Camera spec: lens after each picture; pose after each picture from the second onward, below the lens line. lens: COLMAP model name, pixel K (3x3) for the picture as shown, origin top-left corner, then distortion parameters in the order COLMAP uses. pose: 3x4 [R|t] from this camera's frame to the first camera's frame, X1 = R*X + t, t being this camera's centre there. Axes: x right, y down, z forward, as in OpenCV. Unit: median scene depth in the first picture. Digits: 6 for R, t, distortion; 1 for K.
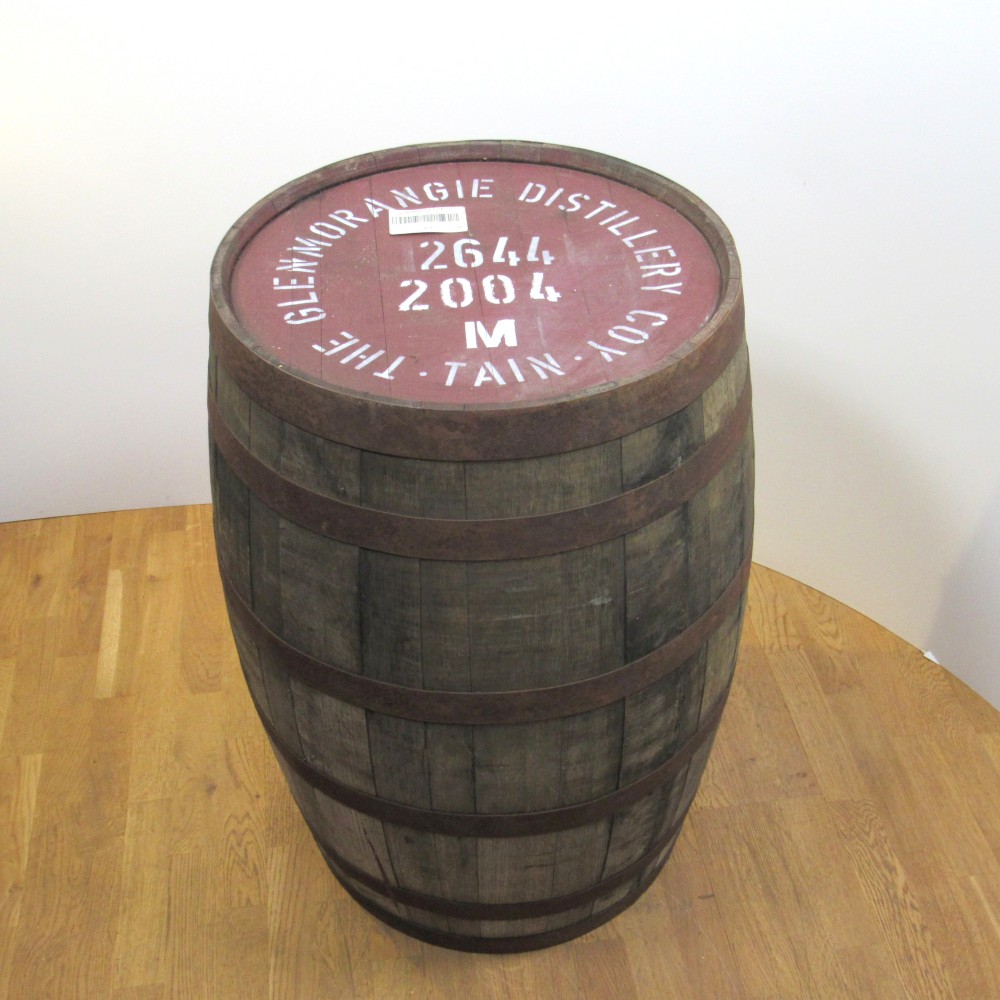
lens RADIAL K [[1313.5, 0, 493.9], [0, 1313.5, 501.9], [0, 0, 1]] dist [-0.048770, 0.016222]
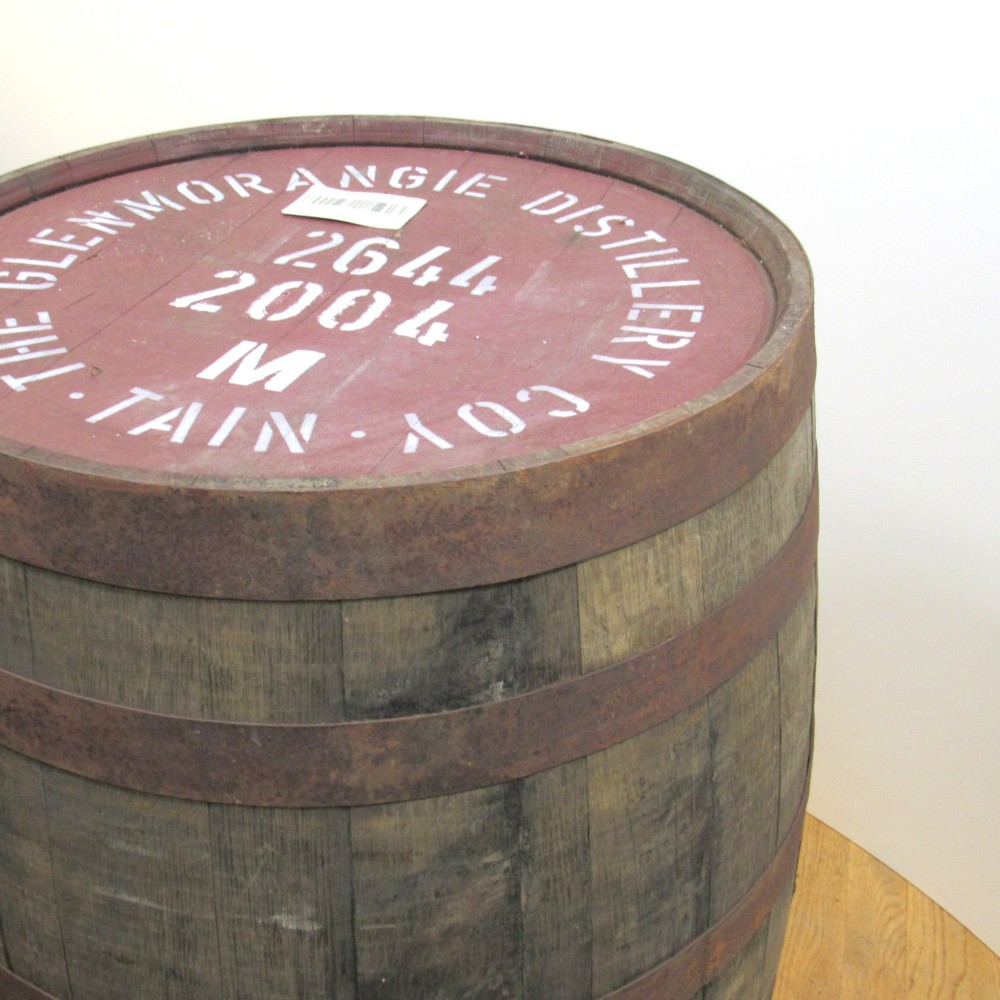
lens RADIAL K [[1313.5, 0, 493.9], [0, 1313.5, 501.9], [0, 0, 1]] dist [-0.048770, 0.016222]
pose [[0.918432, 0.231990, -0.320411, 0.254954], [-0.273004, 0.957887, -0.088997, -0.049814], [0.286272, 0.169211, 0.943089, 0.501564]]
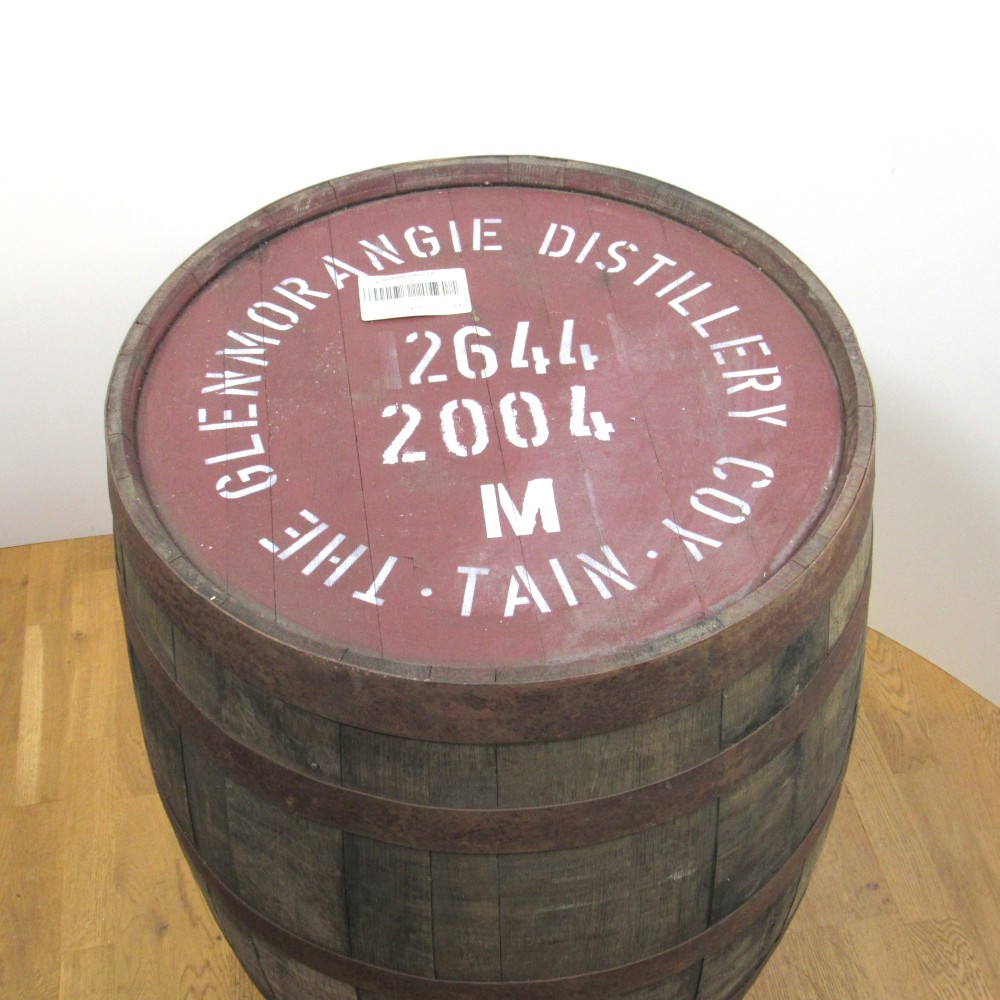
lens RADIAL K [[1313.5, 0, 493.9], [0, 1313.5, 501.9], [0, 0, 1]] dist [-0.048770, 0.016222]
pose [[0.999104, -0.029478, 0.030376, -0.034699], [0.025544, 0.992122, 0.122644, -0.203749], [-0.033752, -0.121758, 0.991986, 0.302815]]
